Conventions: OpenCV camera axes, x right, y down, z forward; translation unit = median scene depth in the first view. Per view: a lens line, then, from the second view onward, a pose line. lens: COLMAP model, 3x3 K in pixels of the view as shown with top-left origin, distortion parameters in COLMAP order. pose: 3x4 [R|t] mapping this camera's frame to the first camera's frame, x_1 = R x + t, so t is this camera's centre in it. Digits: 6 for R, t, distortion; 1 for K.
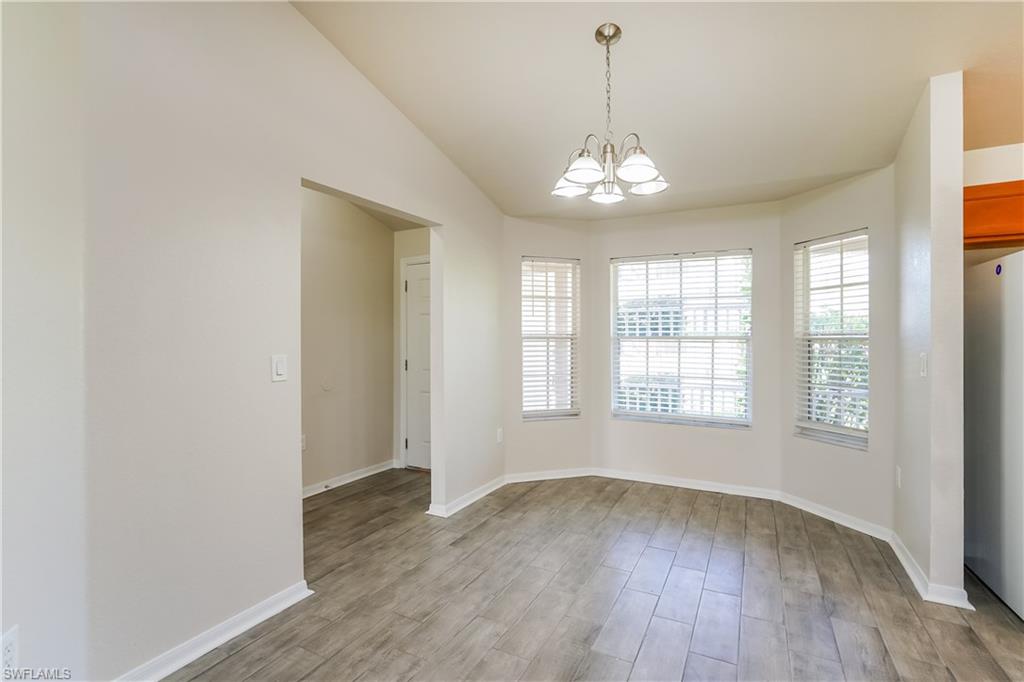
lens RADIAL K [[472.2, 0, 507.1], [0, 472.2, 339.1], [0, 0, 1]] dist [-0.001214, -0.000007]
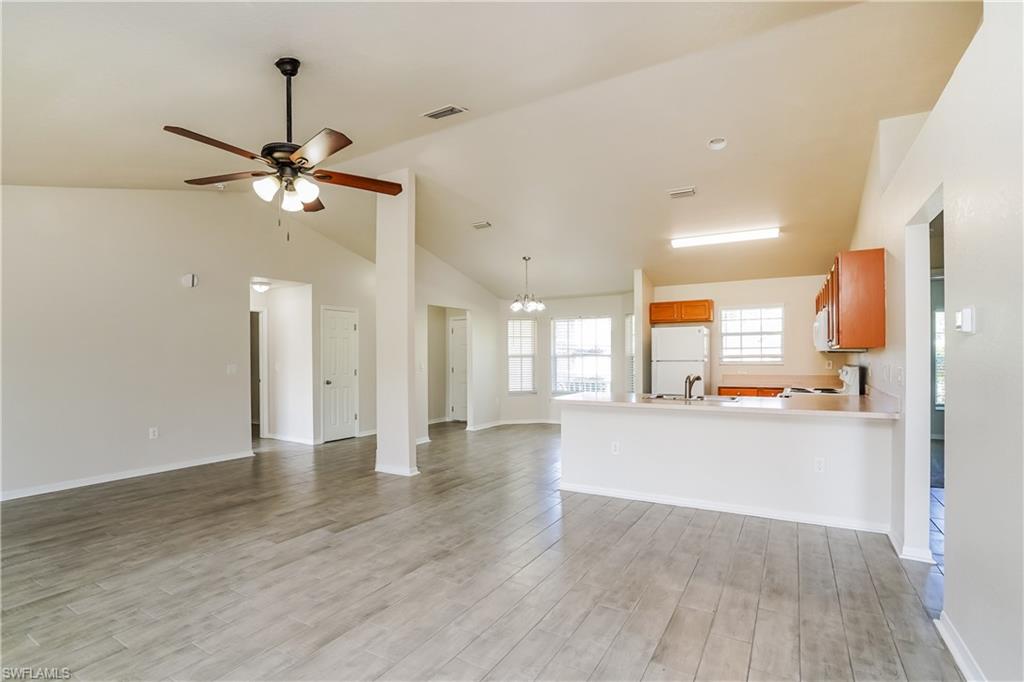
lens RADIAL K [[487.9, 0, 513.3], [0, 487.9, 356.5], [0, 0, 1]] dist [-0.056799, 0.017287]
pose [[0.999640, -0.004531, -0.026443, 0.109959], [0.004471, 0.999987, -0.002330, 0.003090], [0.026453, 0.002211, 0.999648, -1.163956]]
